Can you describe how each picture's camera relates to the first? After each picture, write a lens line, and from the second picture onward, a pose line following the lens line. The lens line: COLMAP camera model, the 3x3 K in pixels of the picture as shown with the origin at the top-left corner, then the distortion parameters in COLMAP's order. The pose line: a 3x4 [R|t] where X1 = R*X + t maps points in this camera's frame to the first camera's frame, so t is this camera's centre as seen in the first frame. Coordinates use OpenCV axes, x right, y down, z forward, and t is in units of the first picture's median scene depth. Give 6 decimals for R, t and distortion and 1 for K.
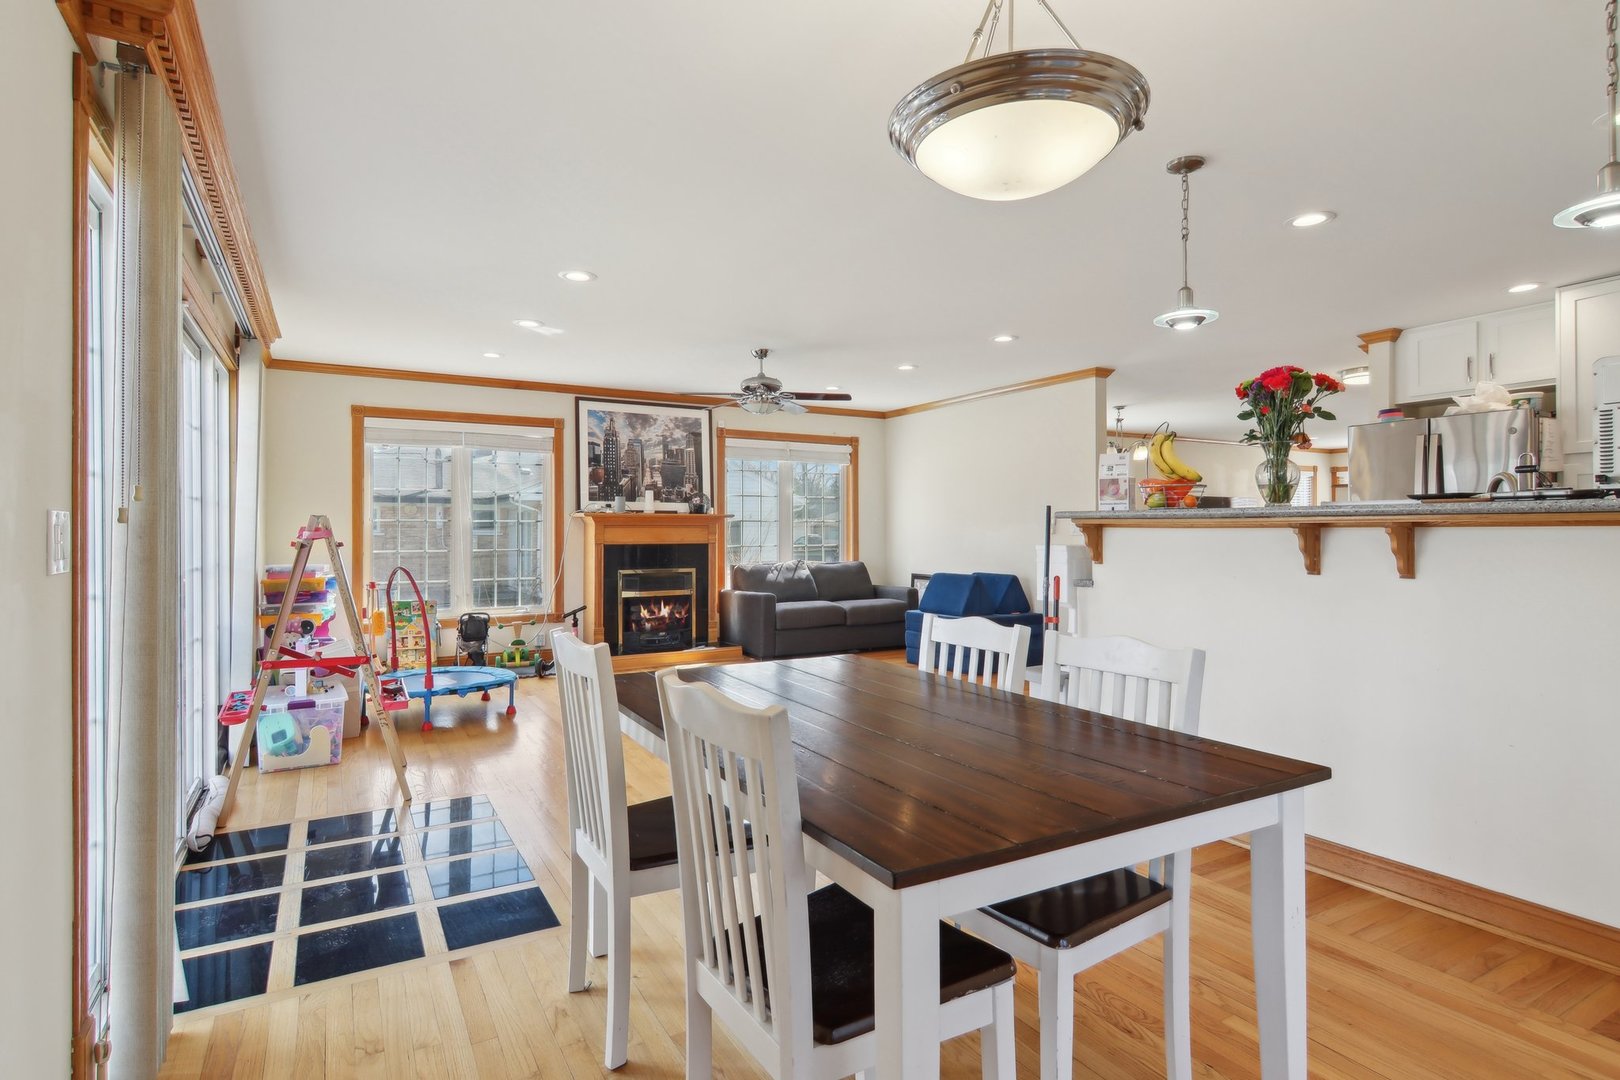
lens RADIAL K [[835.4, 0, 800.0], [0, 835.4, 532.0], [0, 0, 1]] dist [0.006014, 0.000330]
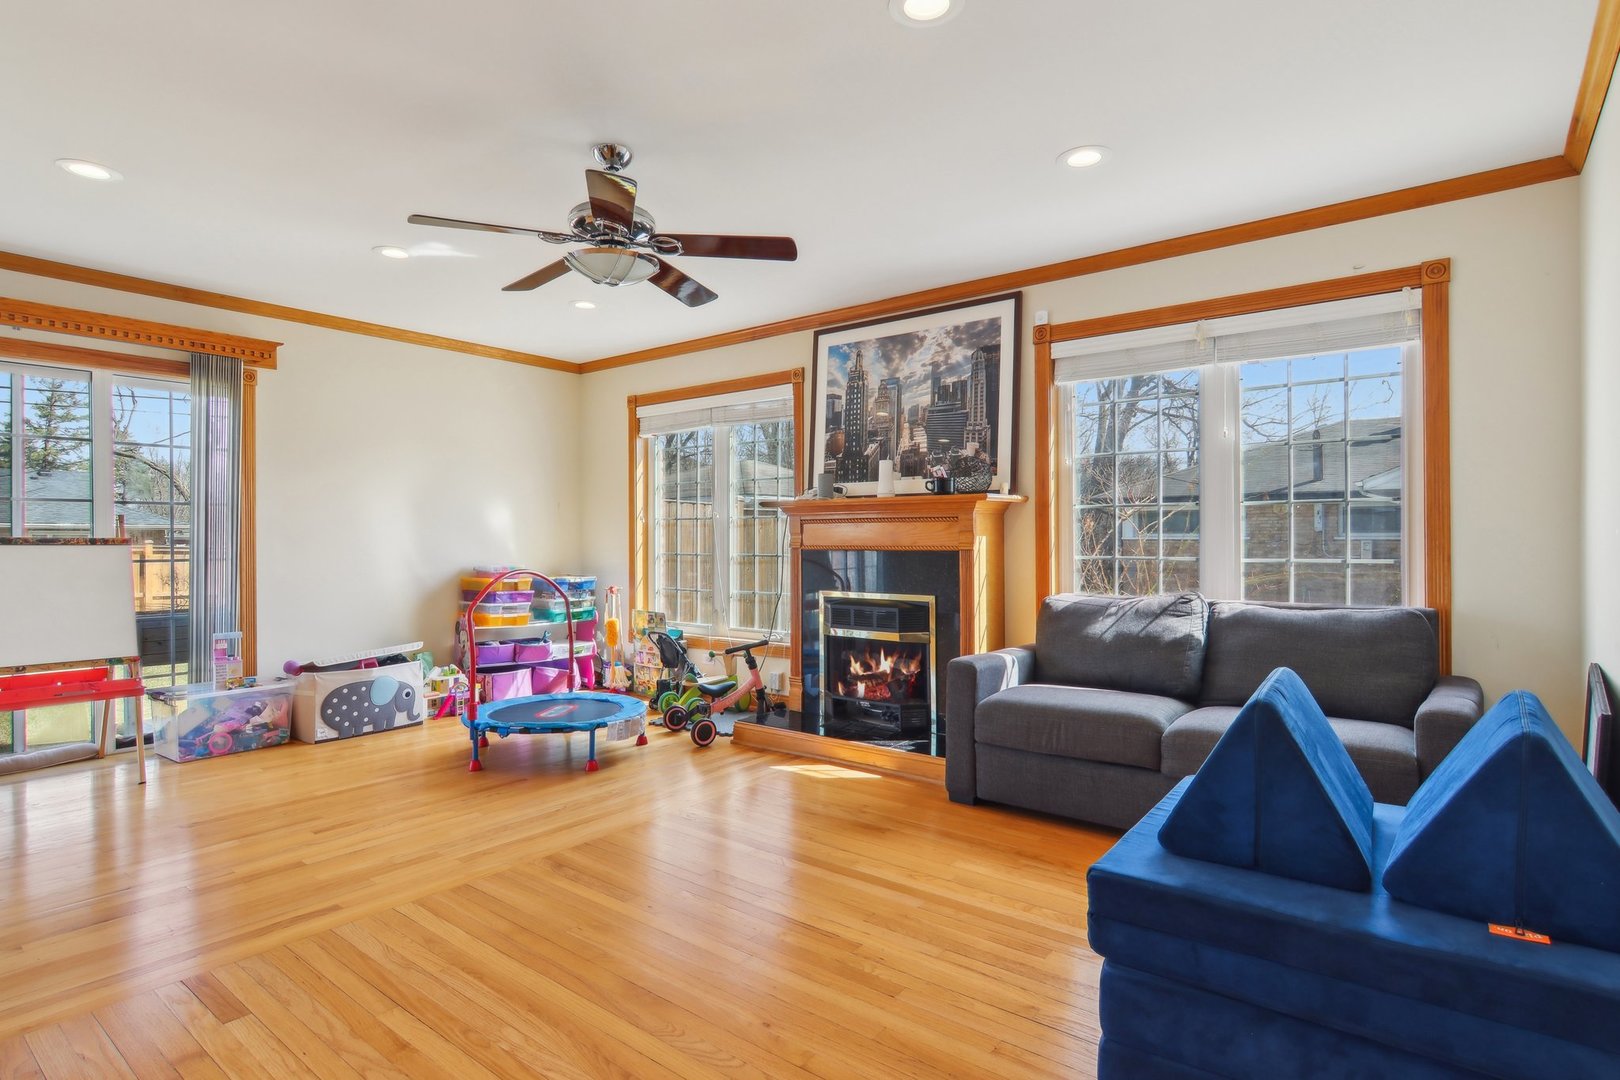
lens RADIAL K [[835.4, 0, 800.0], [0, 835.4, 532.0], [0, 0, 1]] dist [0.006014, 0.000330]
pose [[0.373567, -0.005238, -0.927588, 0.345889], [0.002338, 0.999986, -0.004705, 0.004037], [0.927600, -0.000411, 0.373574, 0.715539]]
